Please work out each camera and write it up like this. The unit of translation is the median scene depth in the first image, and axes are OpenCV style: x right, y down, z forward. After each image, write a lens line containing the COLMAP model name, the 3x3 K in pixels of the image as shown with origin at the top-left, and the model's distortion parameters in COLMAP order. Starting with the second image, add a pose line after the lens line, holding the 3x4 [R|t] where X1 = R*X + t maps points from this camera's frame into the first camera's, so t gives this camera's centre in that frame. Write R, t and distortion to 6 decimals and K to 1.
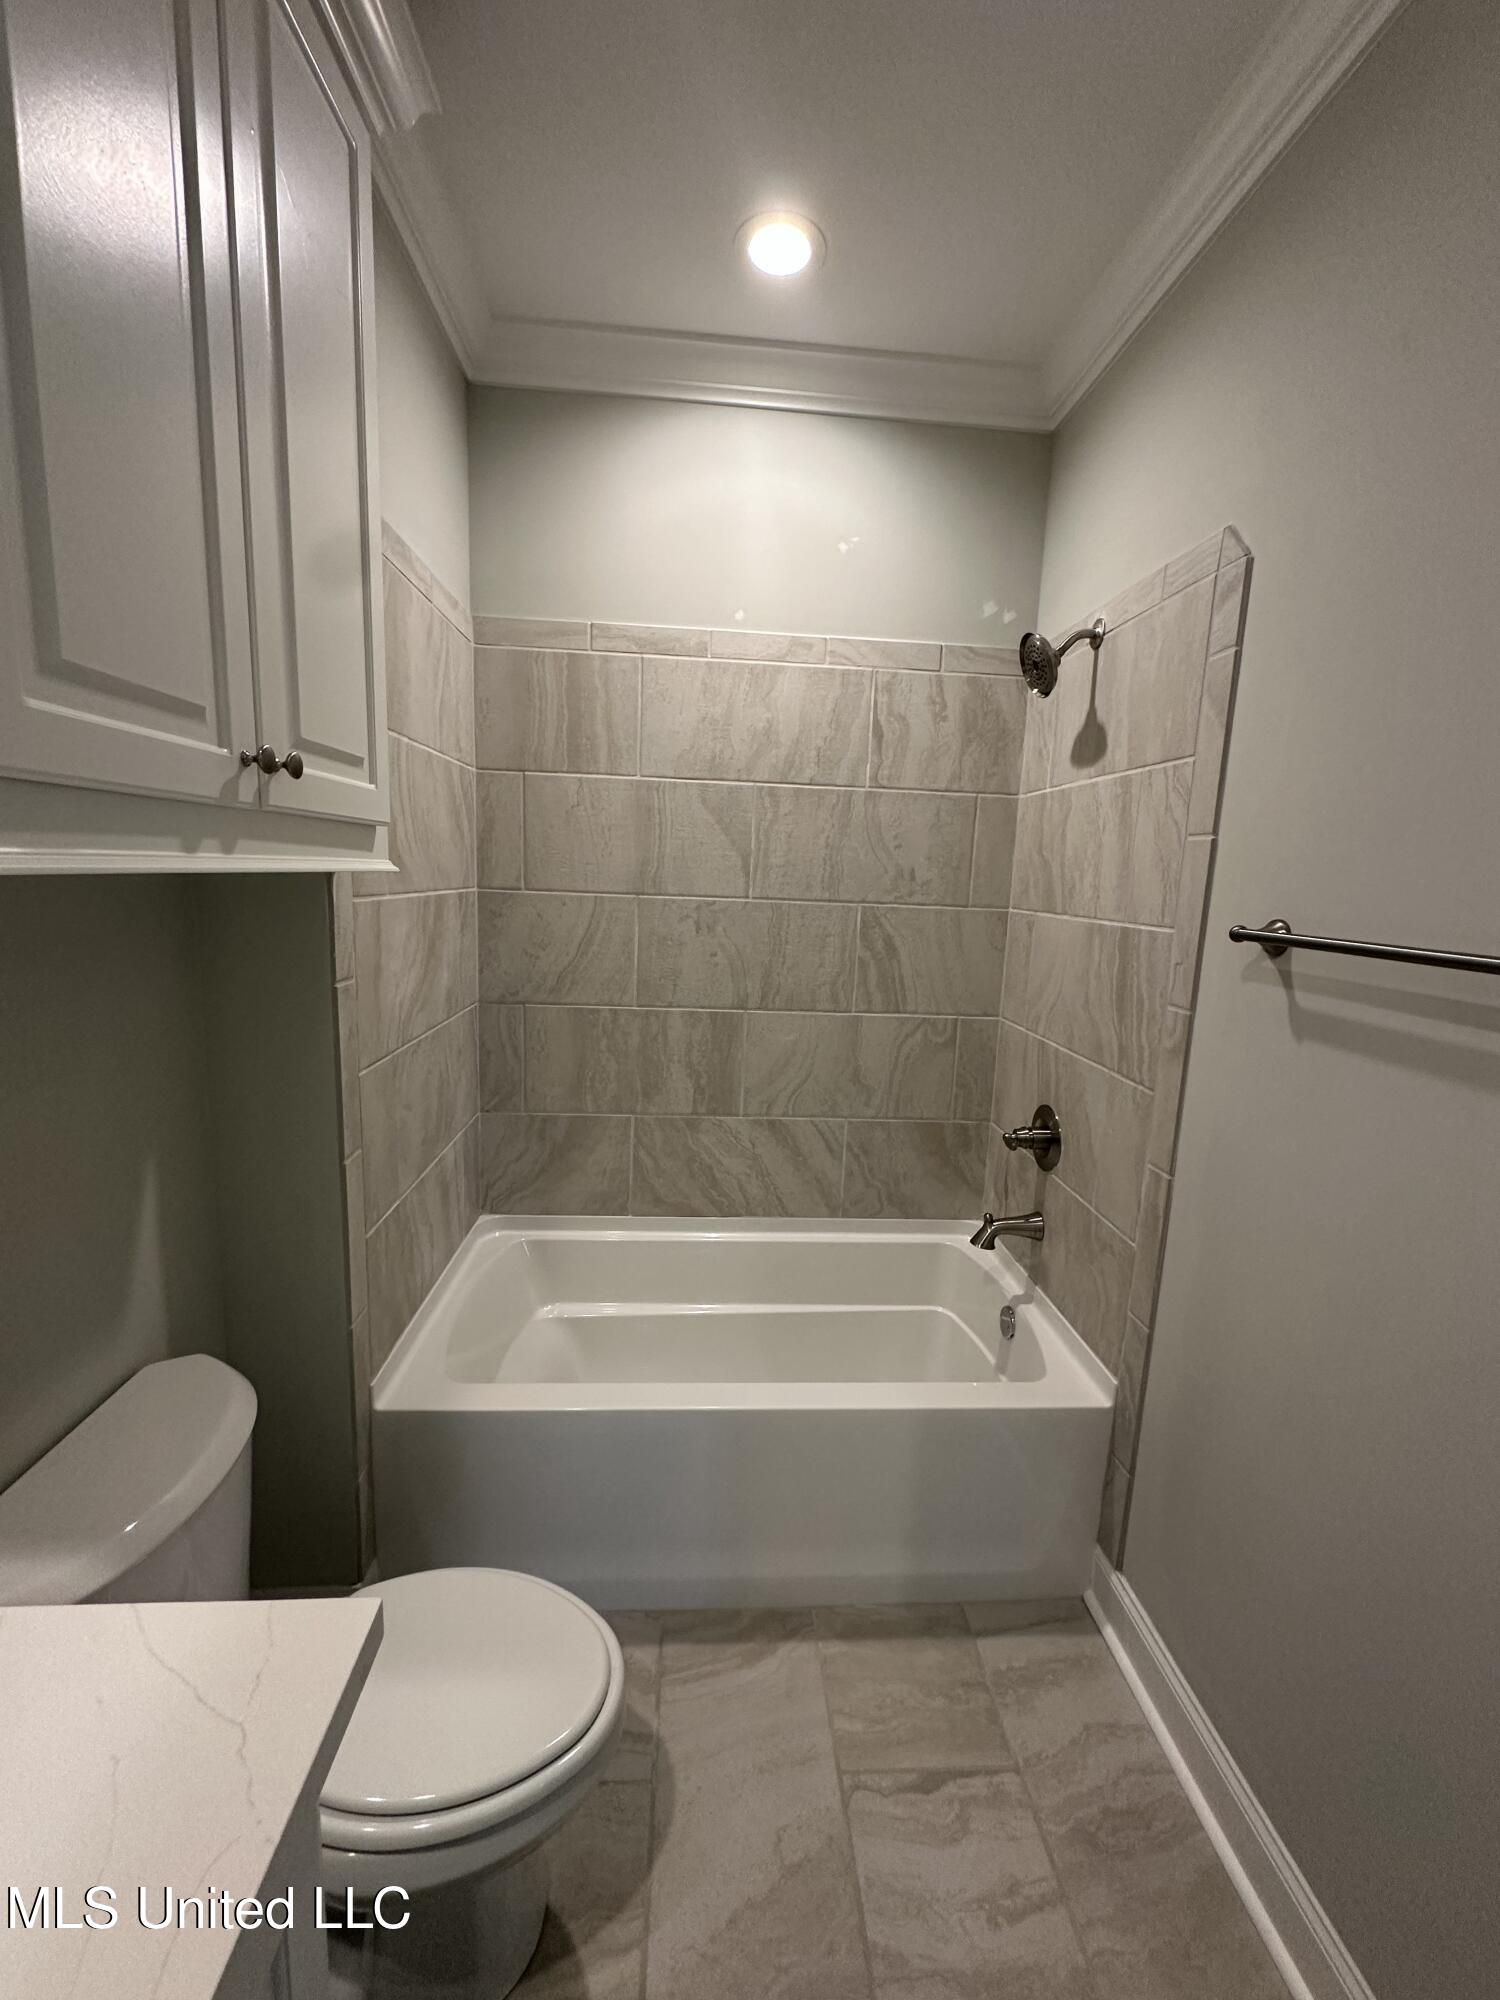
lens RADIAL K [[794.1, 0, 753.8], [0, 794.1, 1002.1], [0, 0, 1]] dist [-0.000664, -0.000801]
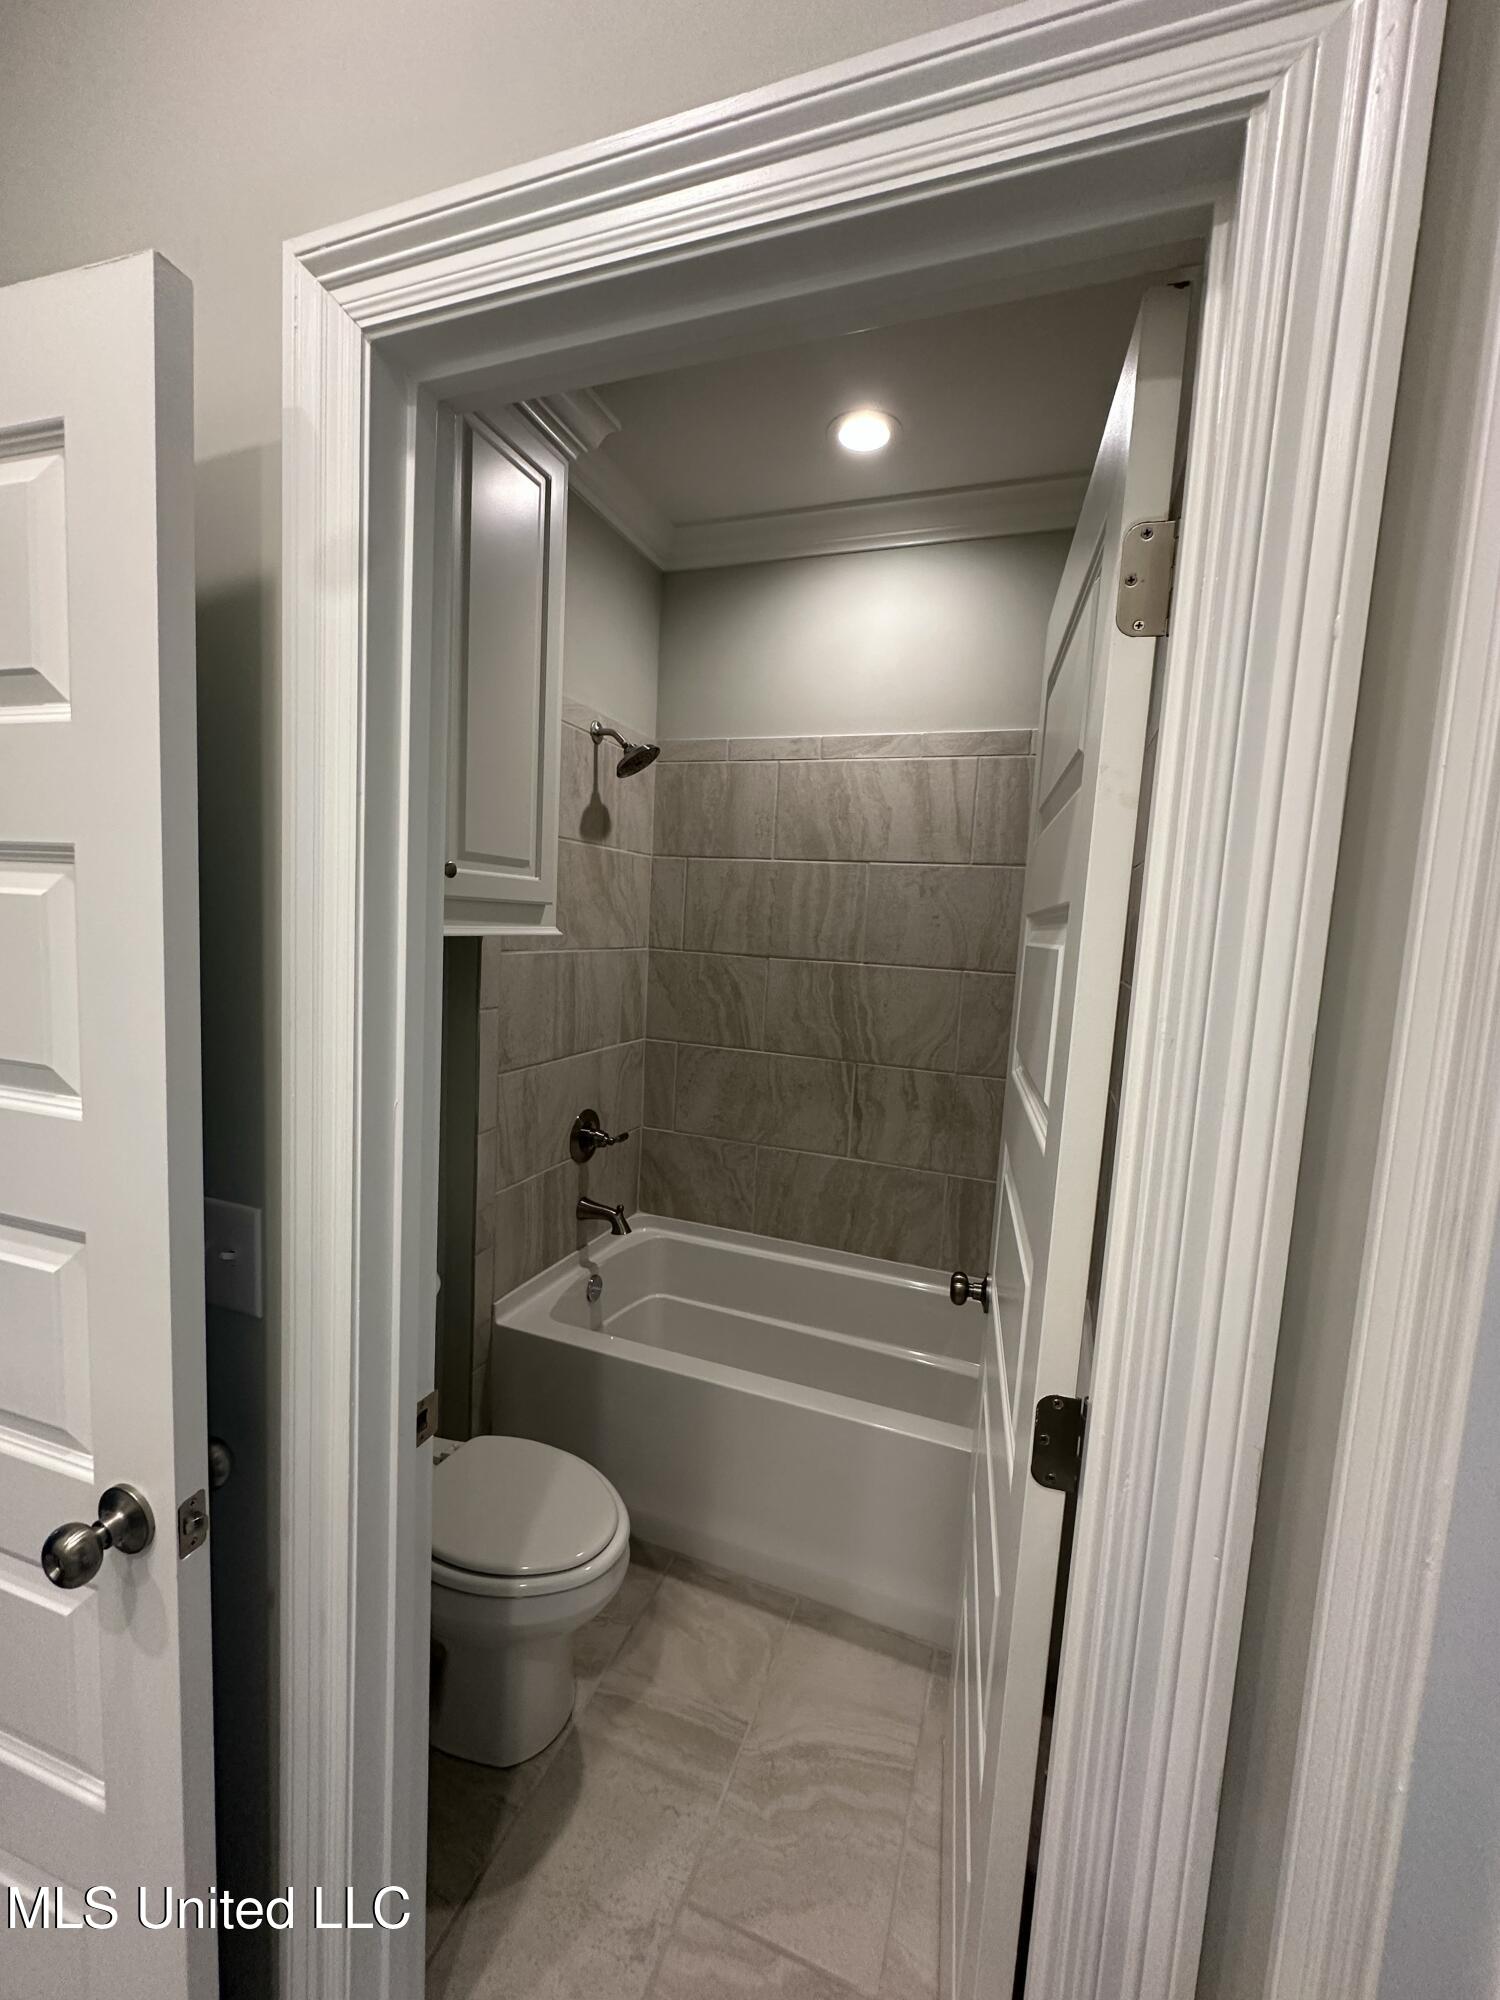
lens RADIAL K [[794.1, 0, 744.9], [0, 794.1, 998.5], [0, 0, 1]] dist [-0.000664, -0.000801]
pose [[0.924147, 0.036514, -0.380289, 0.242301], [-0.070540, 0.994616, -0.075921, 0.016746], [0.375469, 0.096988, 0.921746, -0.098967]]
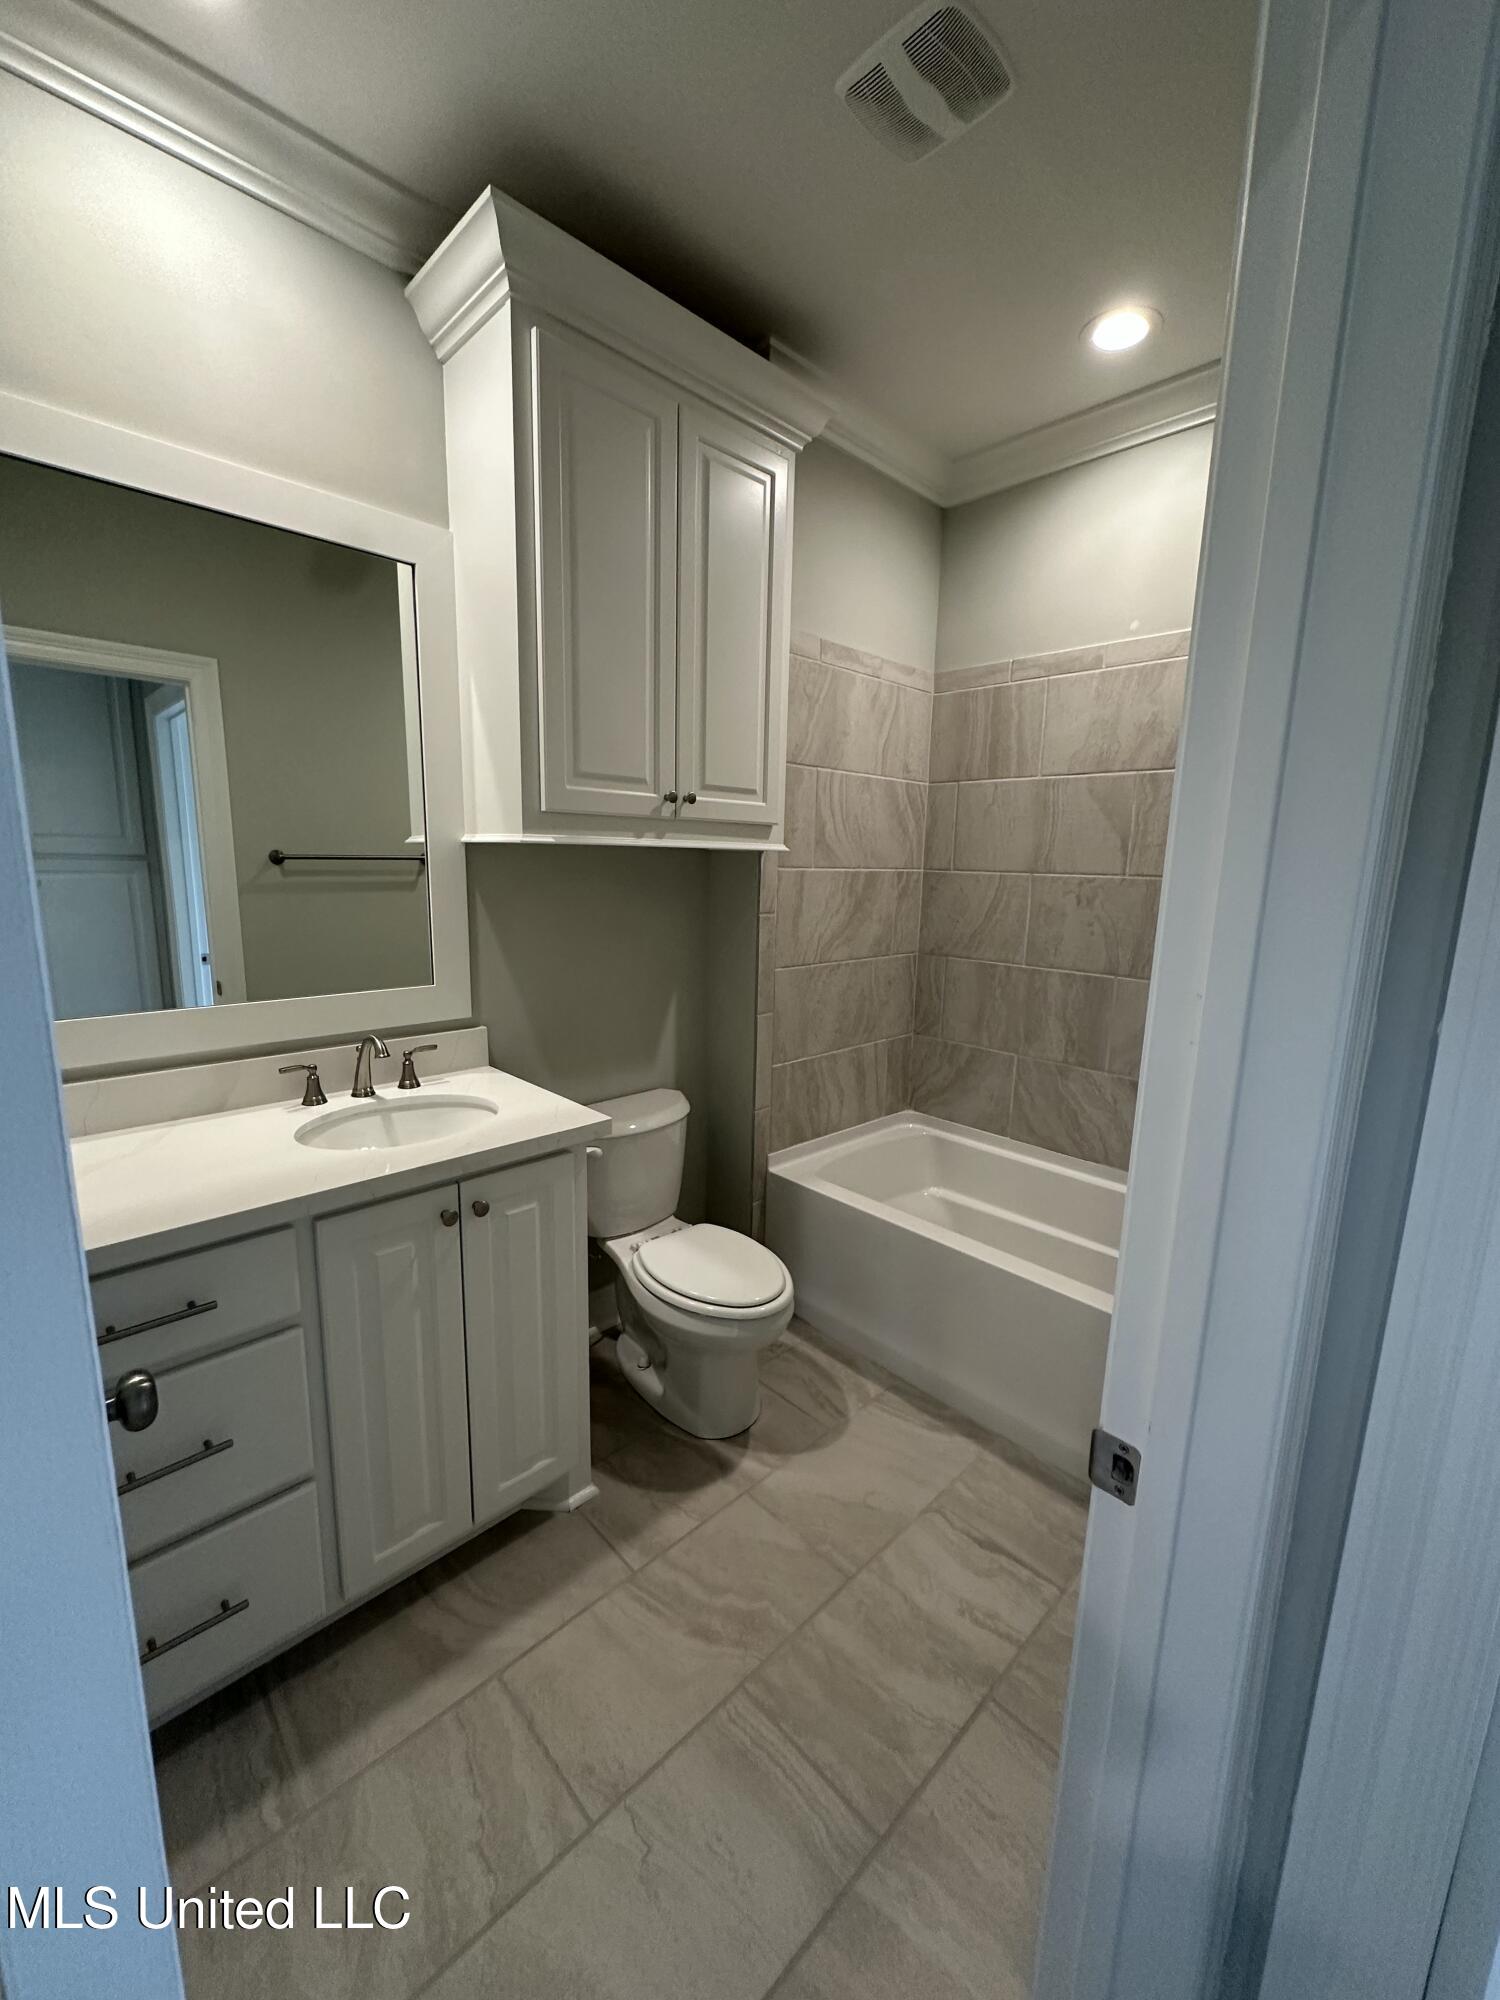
lens RADIAL K [[794.1, 0, 753.9], [0, 794.1, 1005.3], [0, 0, 1]] dist [-0.000664, -0.000801]
pose [[0.648178, 0.114465, -0.752836, 0.537621], [-0.119949, 0.991643, 0.047501, 0.062226], [0.751982, 0.059513, 0.656491, -0.118811]]
